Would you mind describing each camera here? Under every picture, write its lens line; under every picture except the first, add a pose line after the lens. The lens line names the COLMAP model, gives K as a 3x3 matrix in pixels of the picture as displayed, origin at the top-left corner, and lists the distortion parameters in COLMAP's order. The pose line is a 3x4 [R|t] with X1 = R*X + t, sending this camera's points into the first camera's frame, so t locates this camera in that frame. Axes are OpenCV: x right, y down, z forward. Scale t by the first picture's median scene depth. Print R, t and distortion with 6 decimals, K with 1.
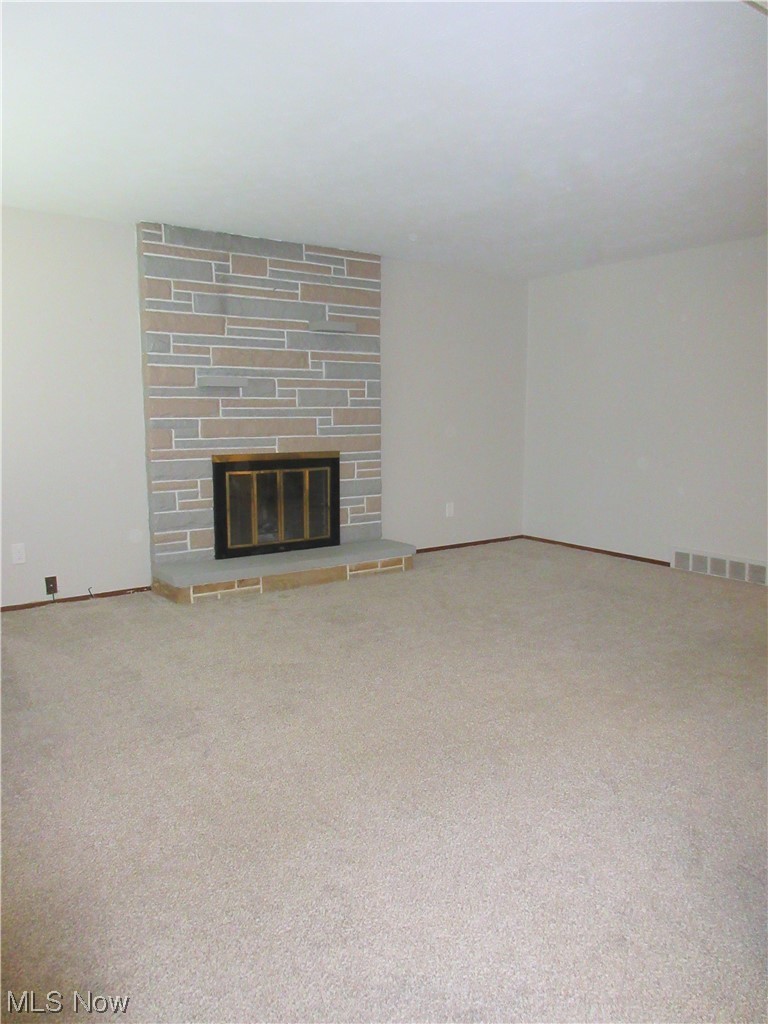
lens RADIAL K [[762.3, 0, 384.0], [0, 762.3, 512.0], [0, 0, 1]] dist [-0.019063, 0.002624]
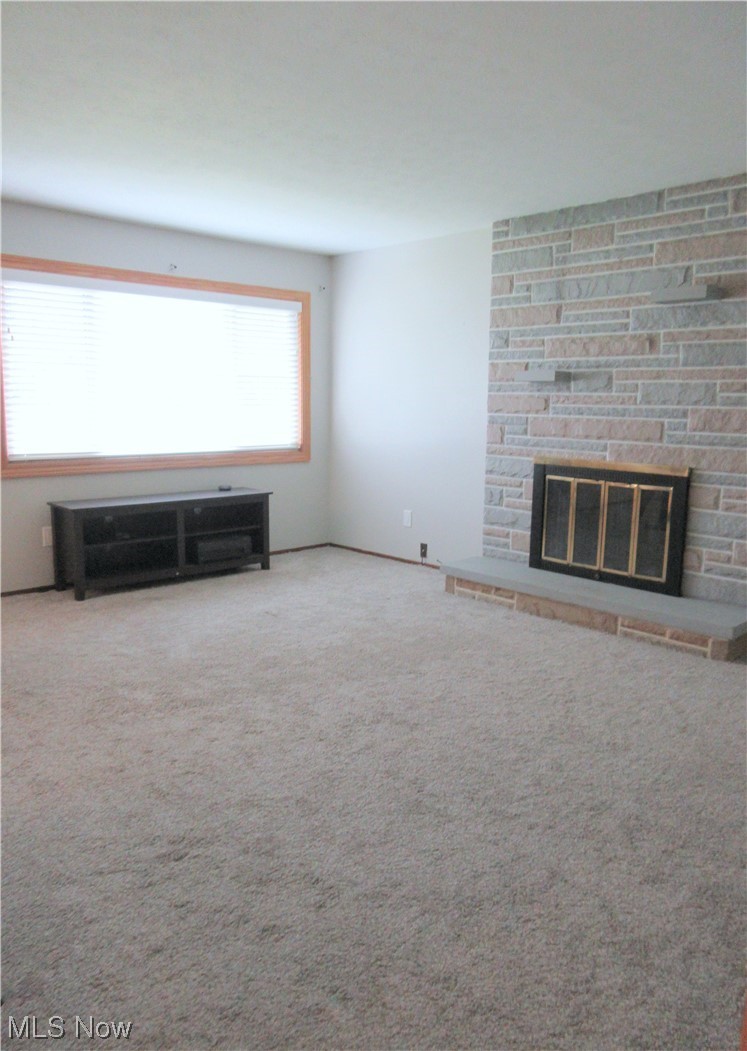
lens RADIAL K [[777.2, 0, 373.5], [0, 777.2, 525.5], [0, 0, 1]] dist [0.002772, 0.001355]
pose [[0.136110, 0.157050, -0.978166, 0.669933], [-0.152635, 0.978890, 0.135927, -0.087197], [0.978865, 0.130801, 0.157208, 0.647031]]
